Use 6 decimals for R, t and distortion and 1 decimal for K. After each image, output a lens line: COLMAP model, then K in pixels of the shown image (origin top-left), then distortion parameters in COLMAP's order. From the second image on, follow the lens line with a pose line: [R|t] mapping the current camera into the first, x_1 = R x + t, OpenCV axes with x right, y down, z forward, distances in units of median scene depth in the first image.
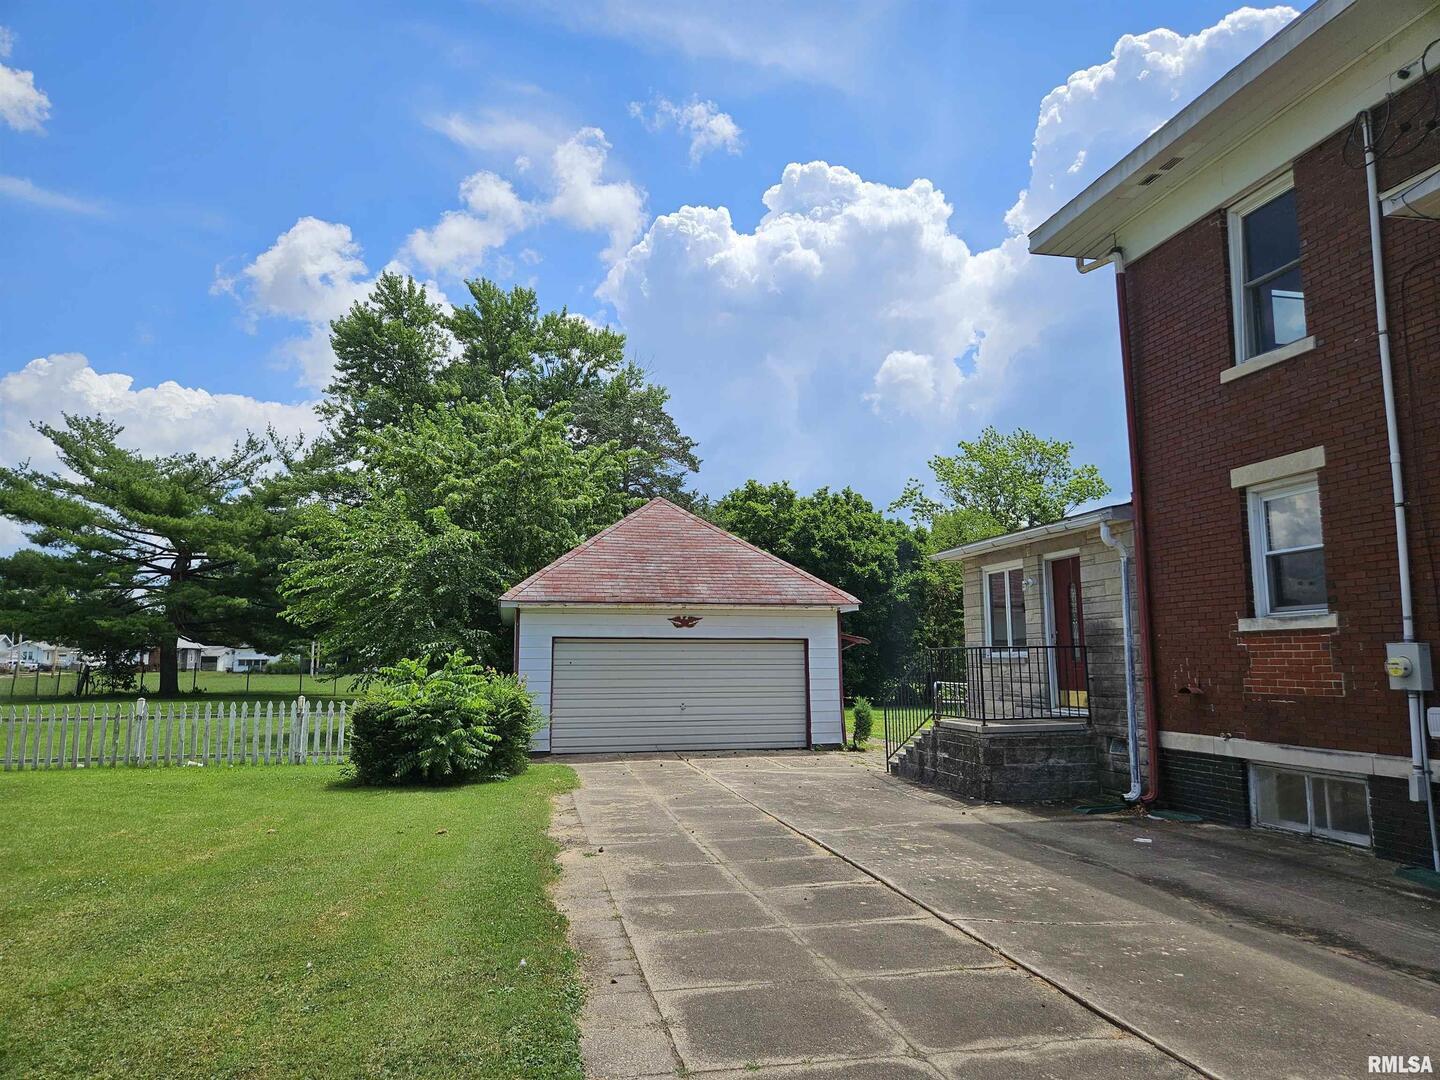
lens RADIAL K [[953.5, 0, 720.0], [0, 953.5, 540.0], [0, 0, 1]] dist [-0.000039, -0.000355]
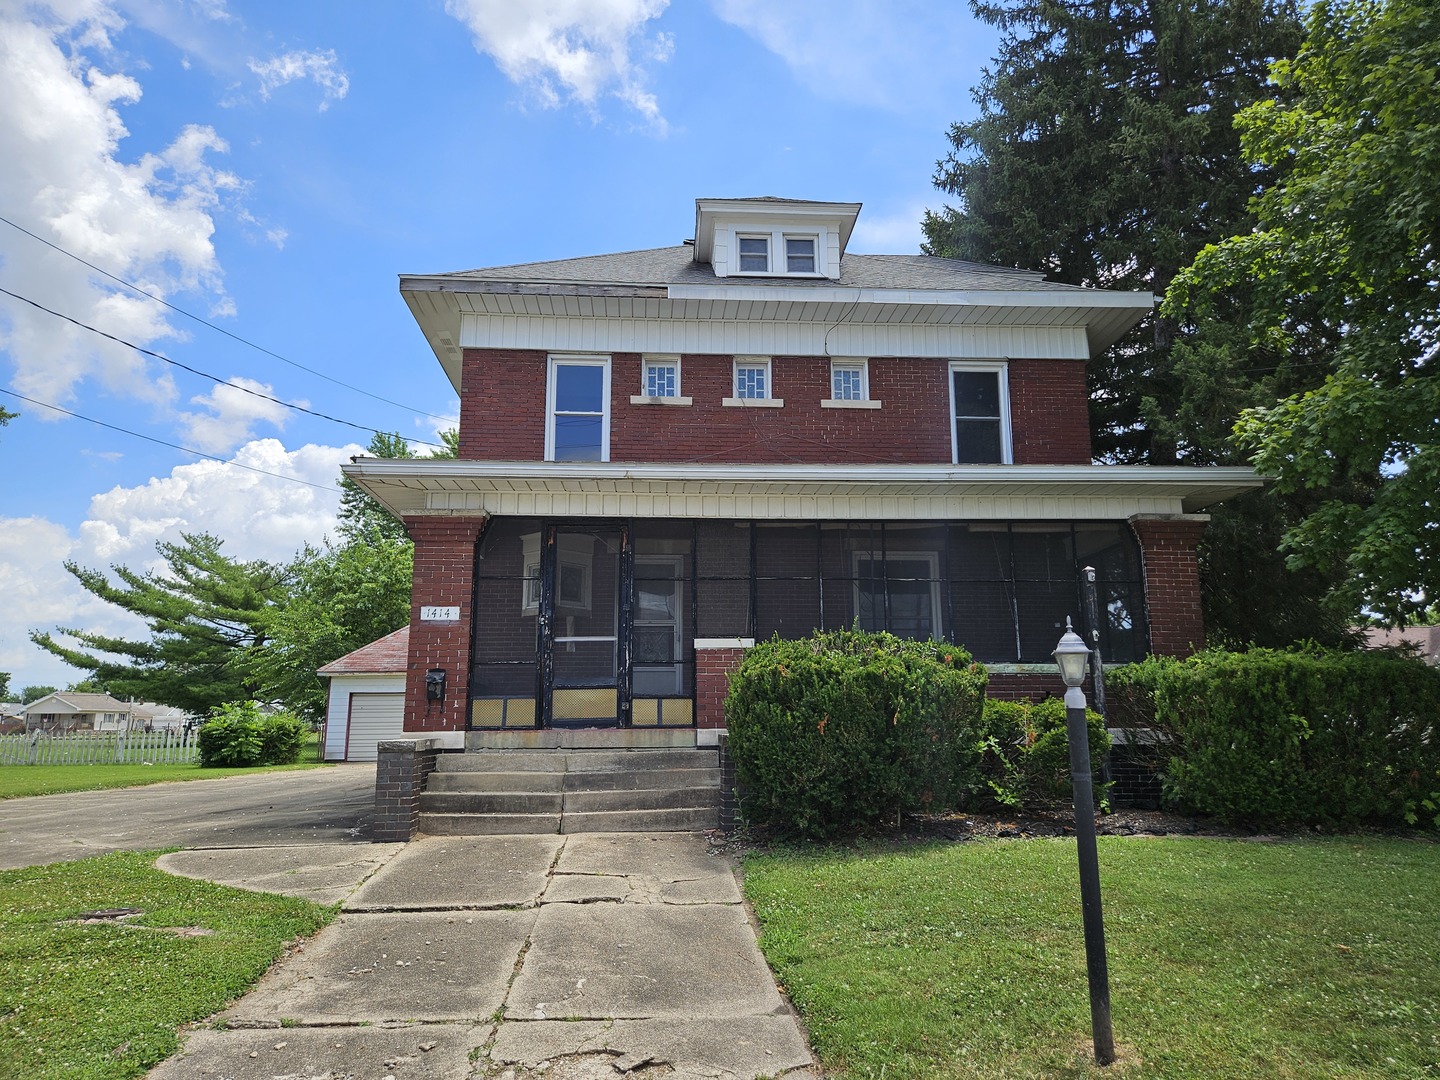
lens RADIAL K [[953.5, 0, 720.0], [0, 953.5, 540.0], [0, 0, 1]] dist [-0.000039, -0.000355]
pose [[0.988911, -0.032082, -0.145003, 0.297500], [0.022566, 0.997511, -0.066799, -0.017461], [0.146785, 0.062786, 0.987174, -0.248654]]
